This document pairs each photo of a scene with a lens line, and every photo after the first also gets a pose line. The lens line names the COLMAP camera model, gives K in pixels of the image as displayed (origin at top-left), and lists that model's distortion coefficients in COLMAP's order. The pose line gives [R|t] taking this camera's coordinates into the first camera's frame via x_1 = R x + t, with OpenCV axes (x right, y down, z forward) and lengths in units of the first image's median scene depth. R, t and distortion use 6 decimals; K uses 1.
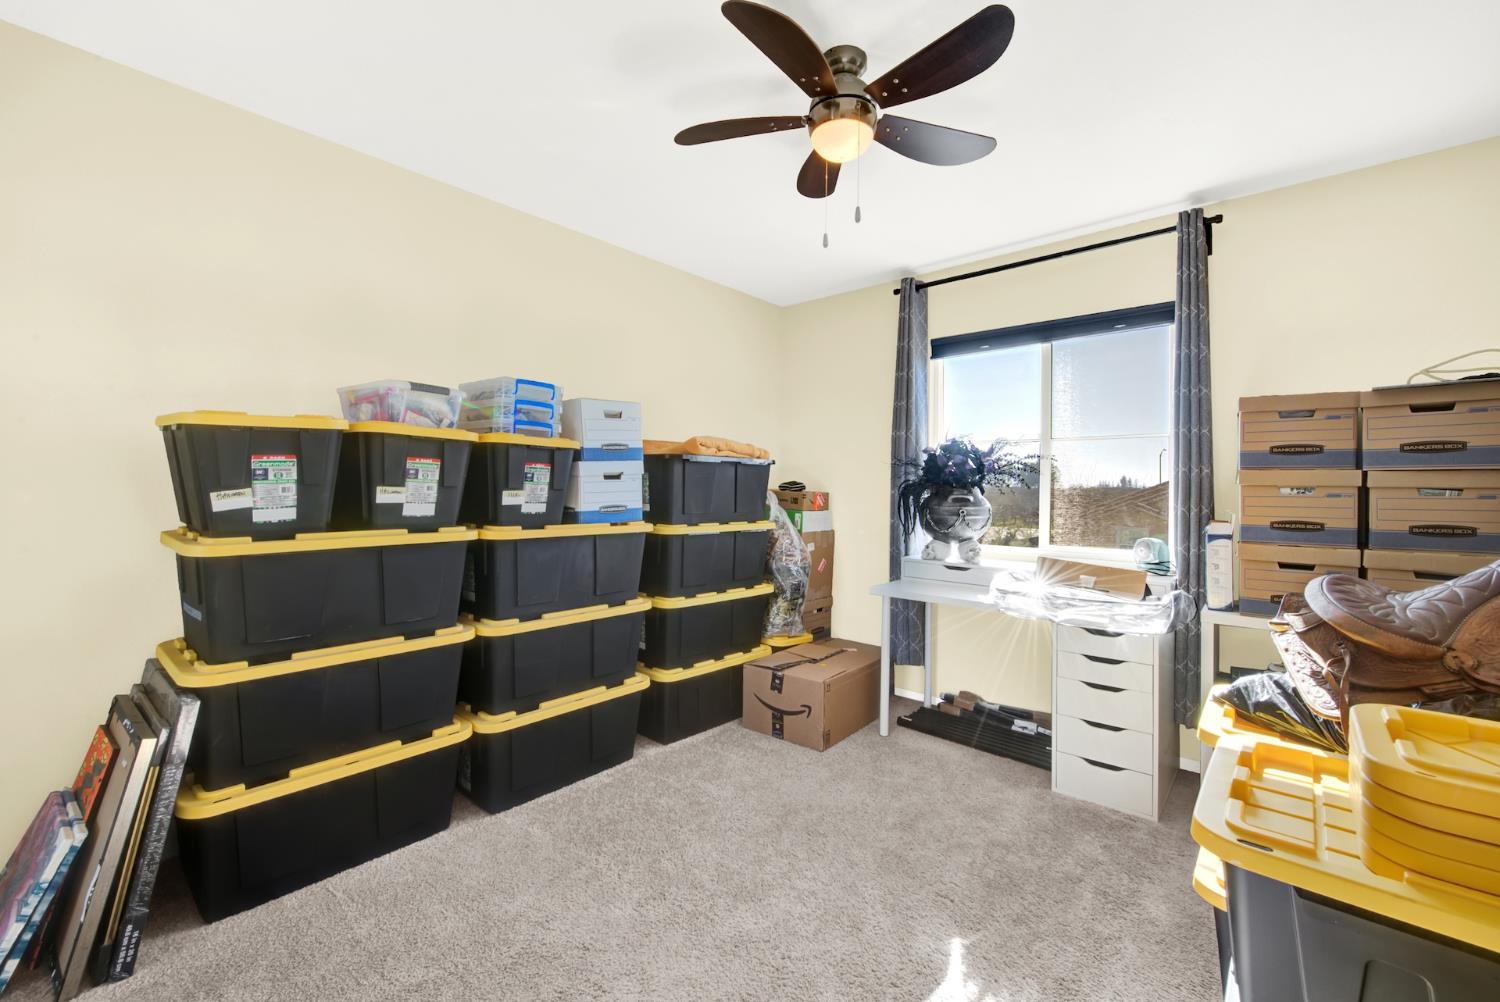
lens RADIAL K [[612.6, 0, 756.8], [0, 612.6, 501.1], [0, 0, 1]] dist [-0.002741, -0.000460]
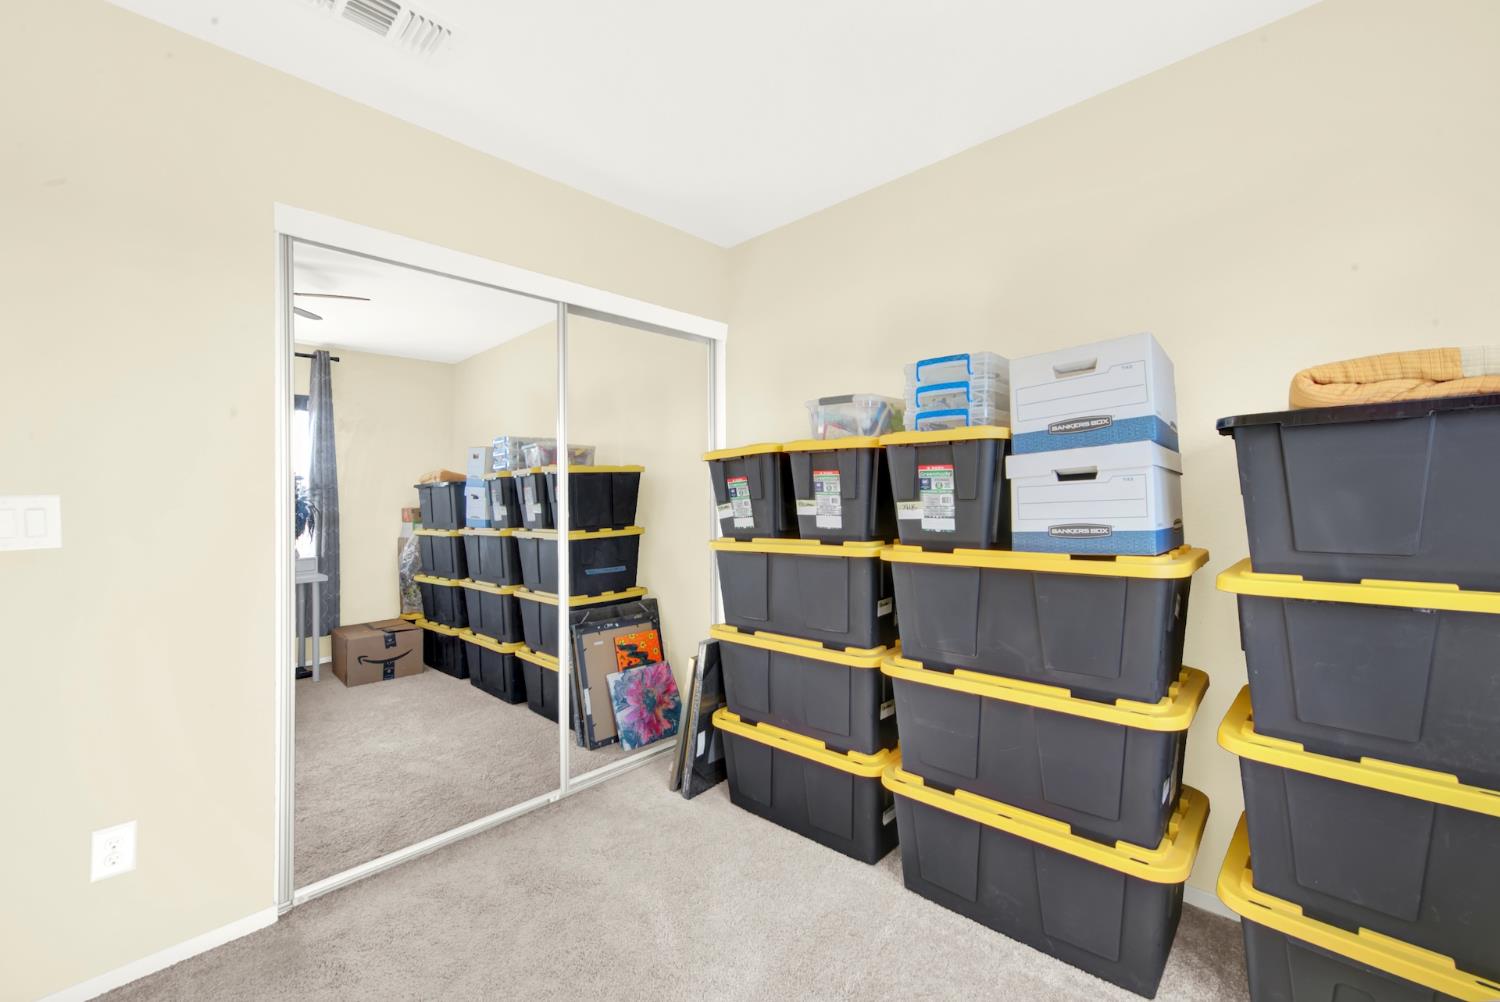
lens RADIAL K [[612.6, 0, 756.8], [0, 612.6, 501.1], [0, 0, 1]] dist [-0.002741, -0.000460]
pose [[-0.042479, -0.001814, -0.999096, 0.423233], [0.000841, 0.999998, -0.001852, -0.017047], [0.999097, -0.000919, -0.042477, 0.842867]]
